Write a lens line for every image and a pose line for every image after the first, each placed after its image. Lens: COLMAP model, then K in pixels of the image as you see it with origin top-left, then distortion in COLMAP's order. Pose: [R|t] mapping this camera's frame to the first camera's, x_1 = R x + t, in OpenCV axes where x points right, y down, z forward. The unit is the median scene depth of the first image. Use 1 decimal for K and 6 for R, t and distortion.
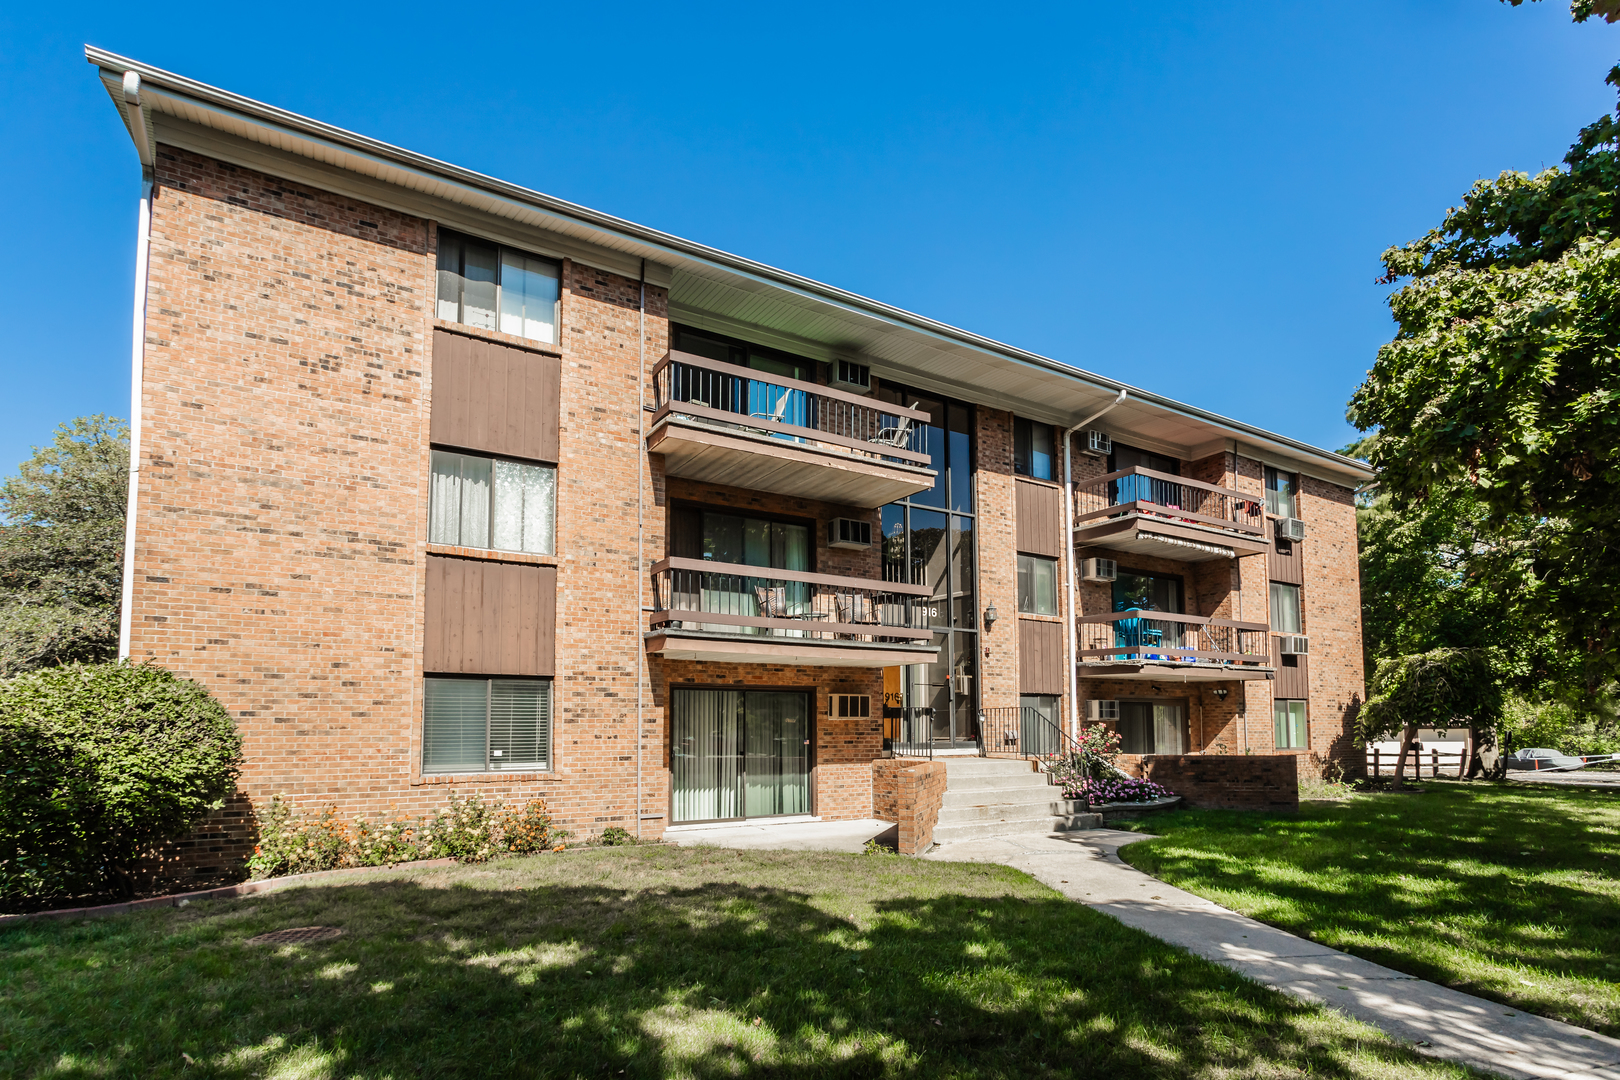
lens RADIAL K [[805.8, 0, 806.4], [0, 805.8, 679.6], [0, 0, 1]] dist [-0.003068, -0.000142]
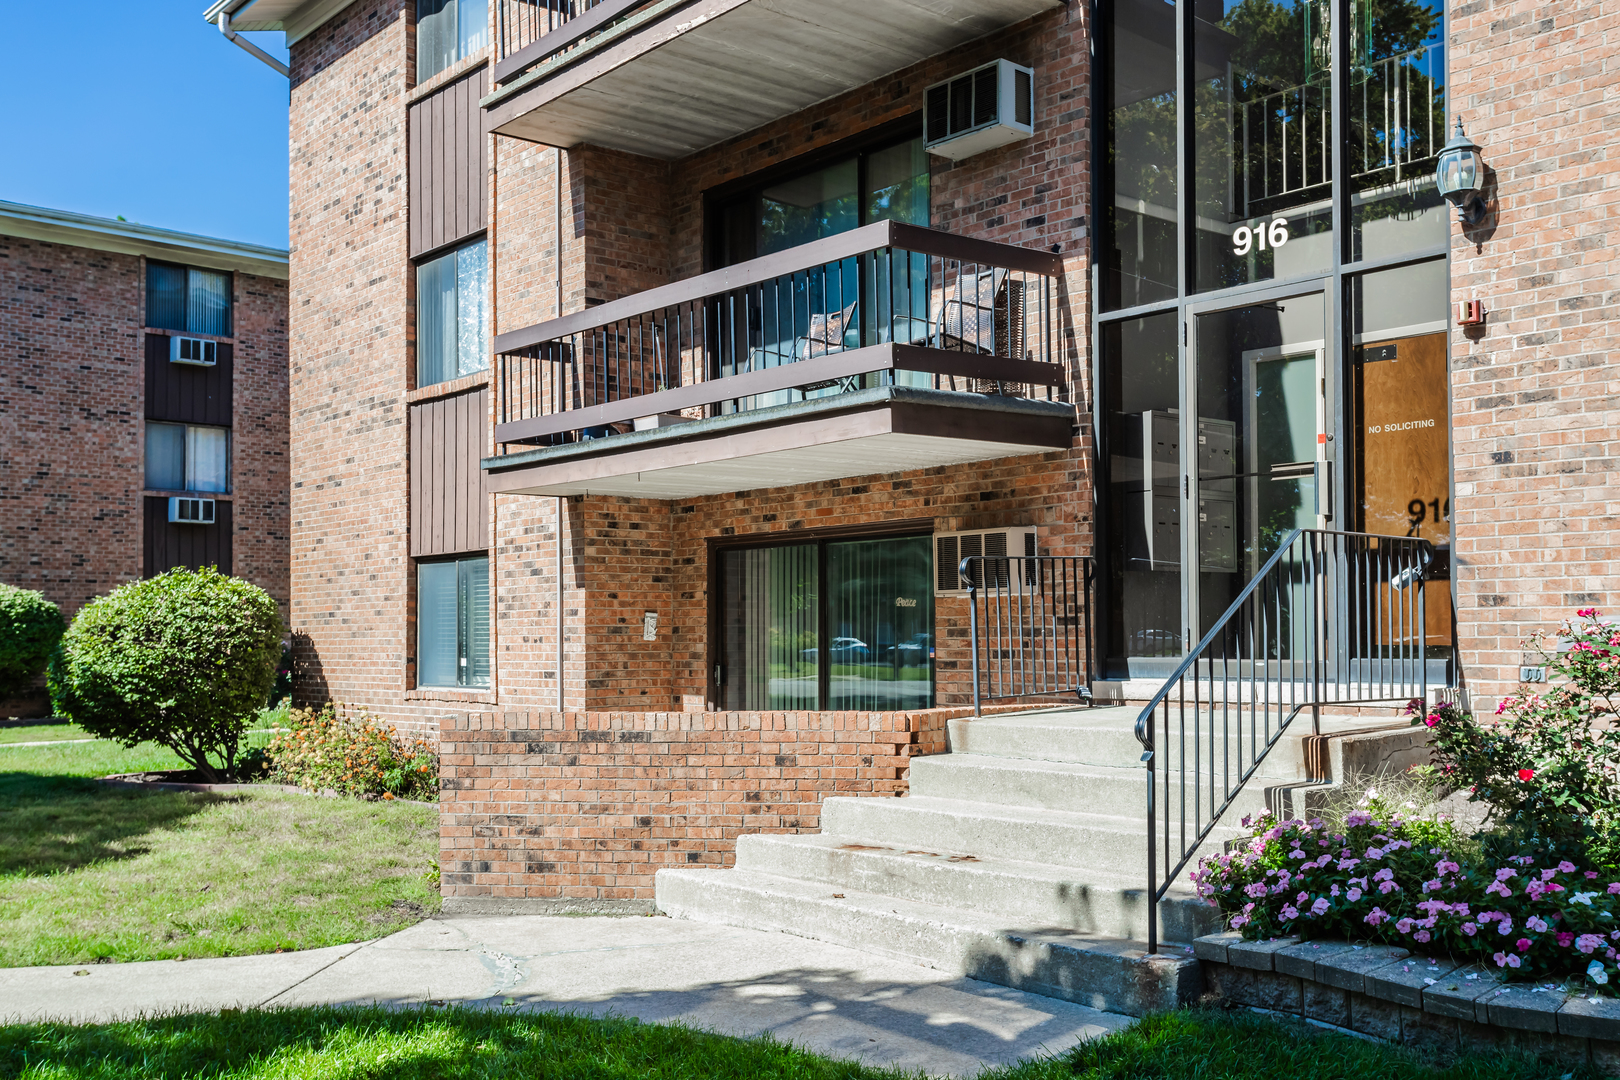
lens RADIAL K [[1535.4, 0, 809.0], [0, 1535.4, 611.3], [0, 0, 1]] dist [0.011240, 0.009003]
pose [[0.188332, -0.012689, -0.982023, 0.947998], [0.072475, 0.997370, 0.001012, 0.062206], [0.979428, -0.071363, 0.188757, 0.967275]]
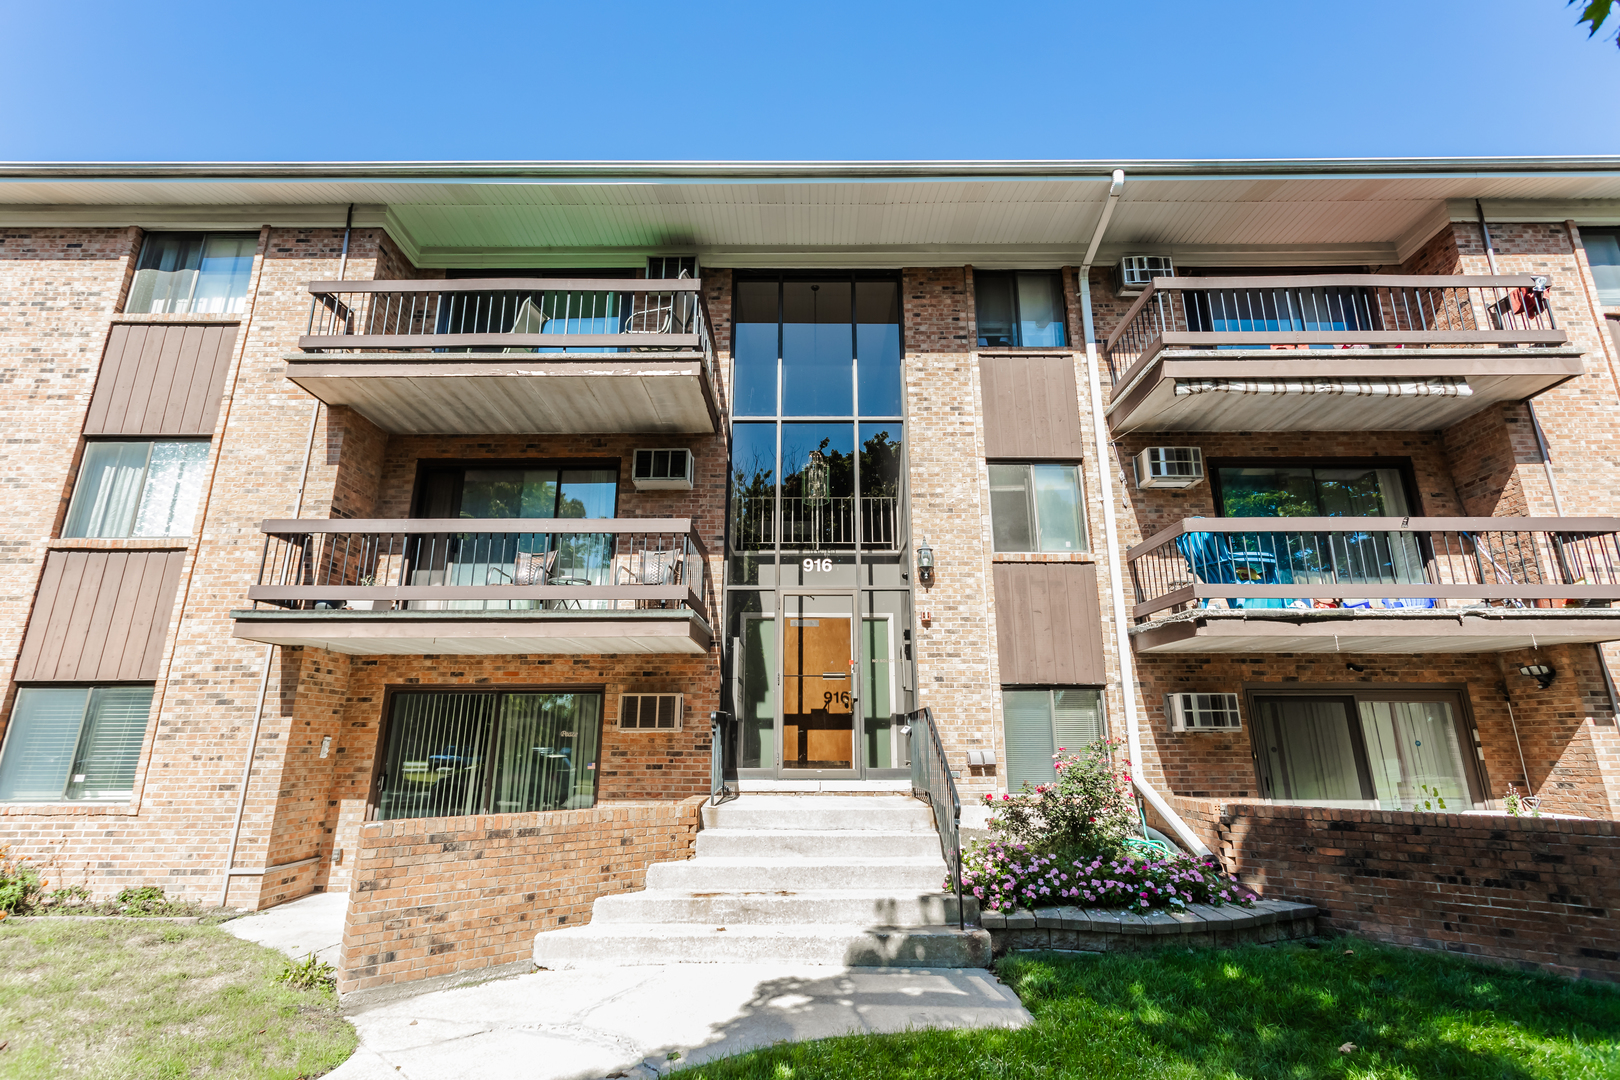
lens RADIAL K [[752.4, 0, 810.0], [0, 752.4, 540.0], [0, 0, 1]] dist [0.001237, 0.005882]
pose [[0.859105, -0.132057, -0.494469, 0.624266], [0.030423, 0.977607, -0.208229, 0.034397], [0.510894, 0.163848, 0.843884, 0.635956]]
